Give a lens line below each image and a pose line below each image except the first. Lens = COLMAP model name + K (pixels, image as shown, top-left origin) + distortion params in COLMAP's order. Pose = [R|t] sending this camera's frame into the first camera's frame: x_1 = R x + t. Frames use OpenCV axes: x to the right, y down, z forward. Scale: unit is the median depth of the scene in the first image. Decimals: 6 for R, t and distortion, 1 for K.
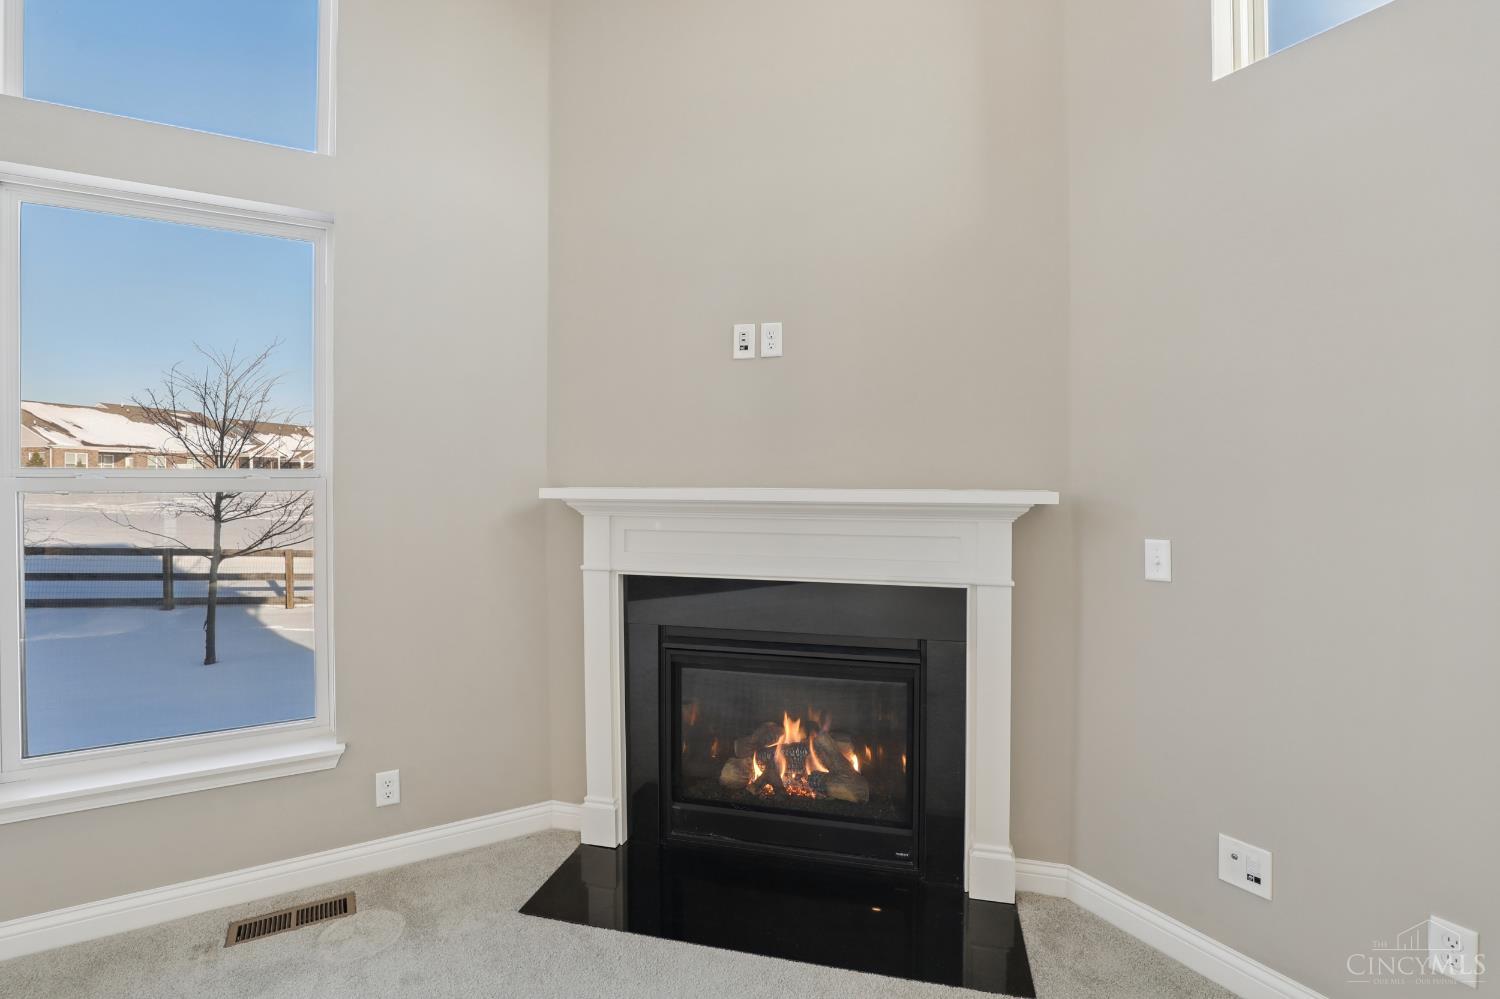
lens RADIAL K [[696.1, 0, 741.9], [0, 696.1, 491.4], [0, 0, 1]] dist [-0.026105, 0.000597]
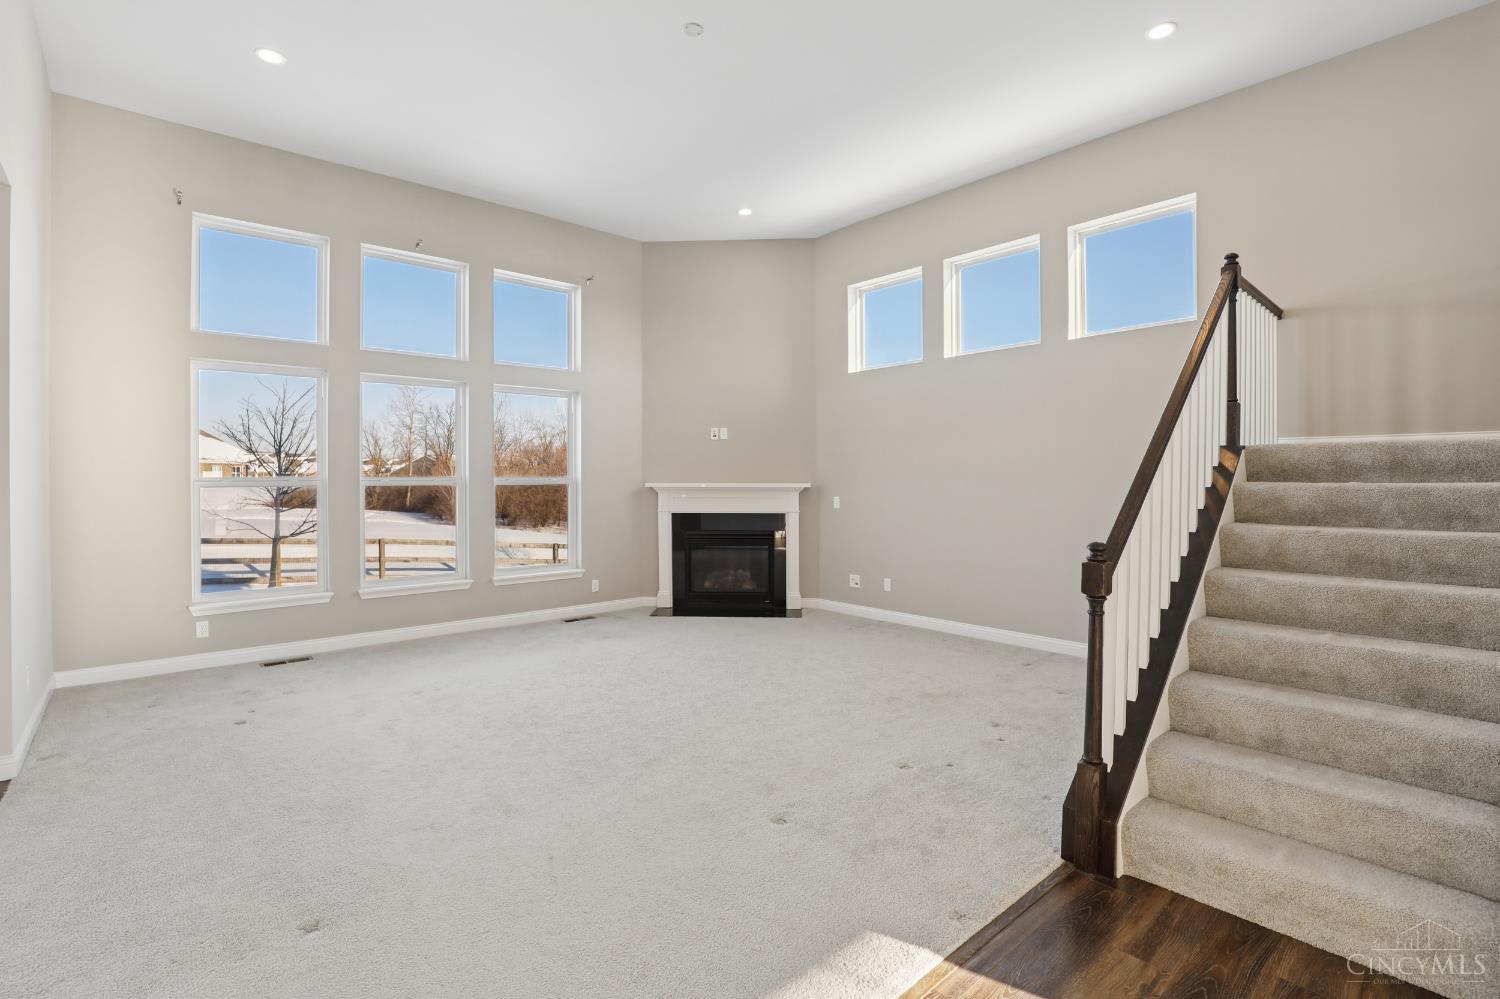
lens RADIAL K [[696.1, 0, 741.9], [0, 696.1, 491.4], [0, 0, 1]] dist [-0.026105, 0.000597]
pose [[0.981584, -0.003480, 0.190997, -0.468458], [0.003888, 0.999991, -0.001765, 0.038467], [-0.190989, 0.002475, 0.981589, -2.023417]]
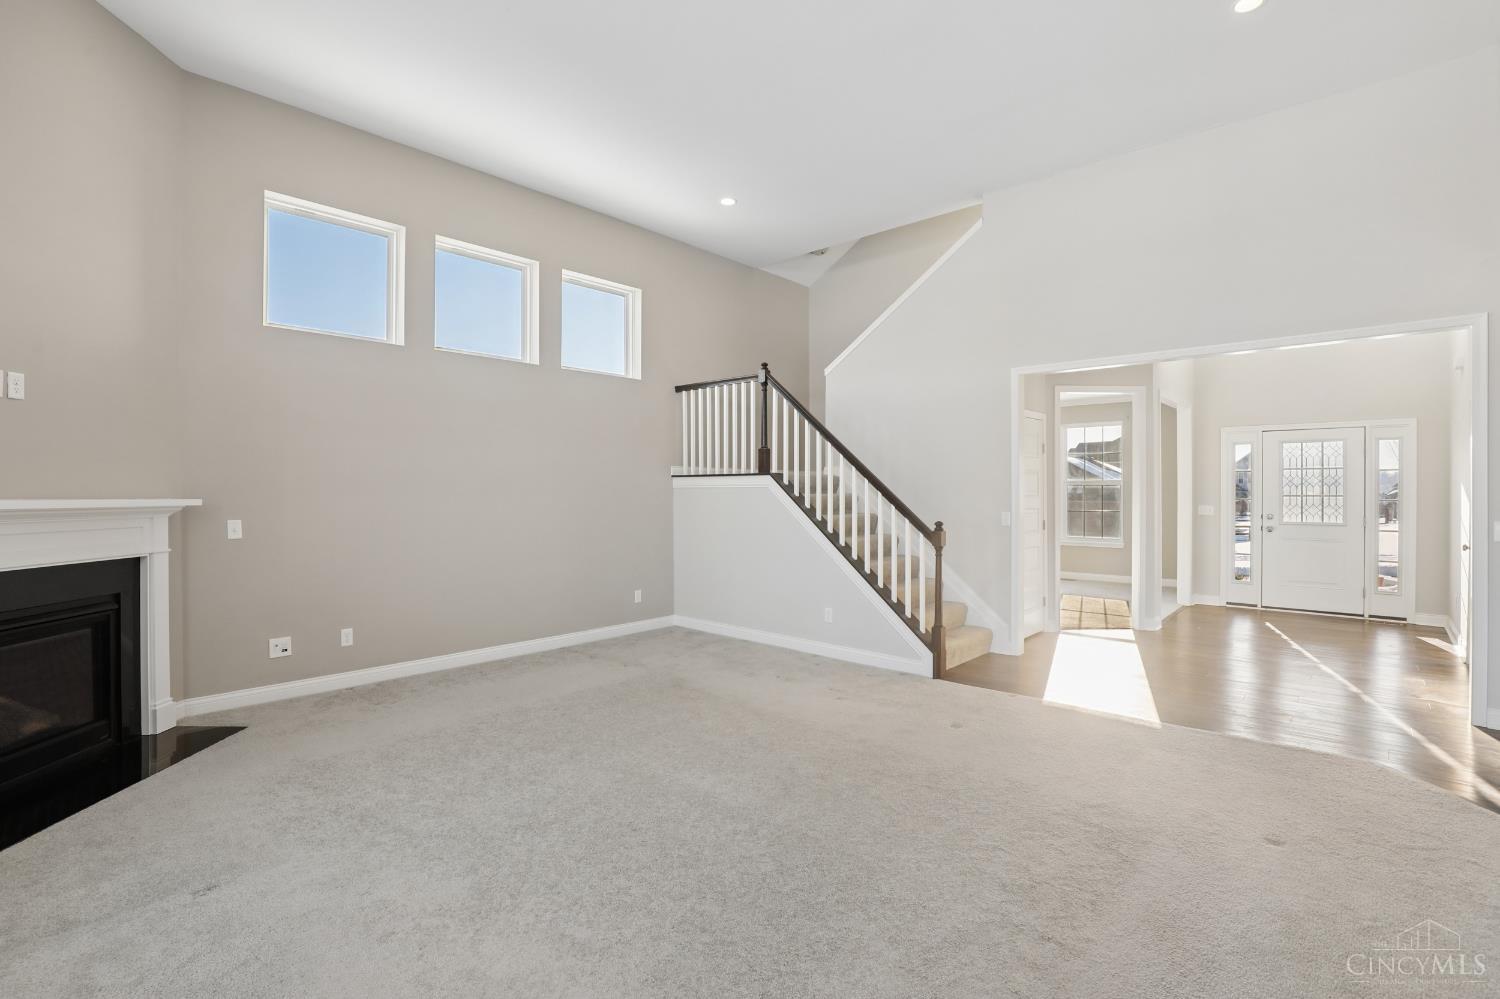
lens RADIAL K [[702.1, 0, 757.6], [0, 702.1, 484.1], [0, 0, 1]] dist [-0.028556, 0.000547]
pose [[-0.300940, 0.008576, 0.953604, -1.644874], [0.017943, 0.999833, -0.003329, -0.005649], [-0.953474, 0.016109, -0.301044, 0.065833]]
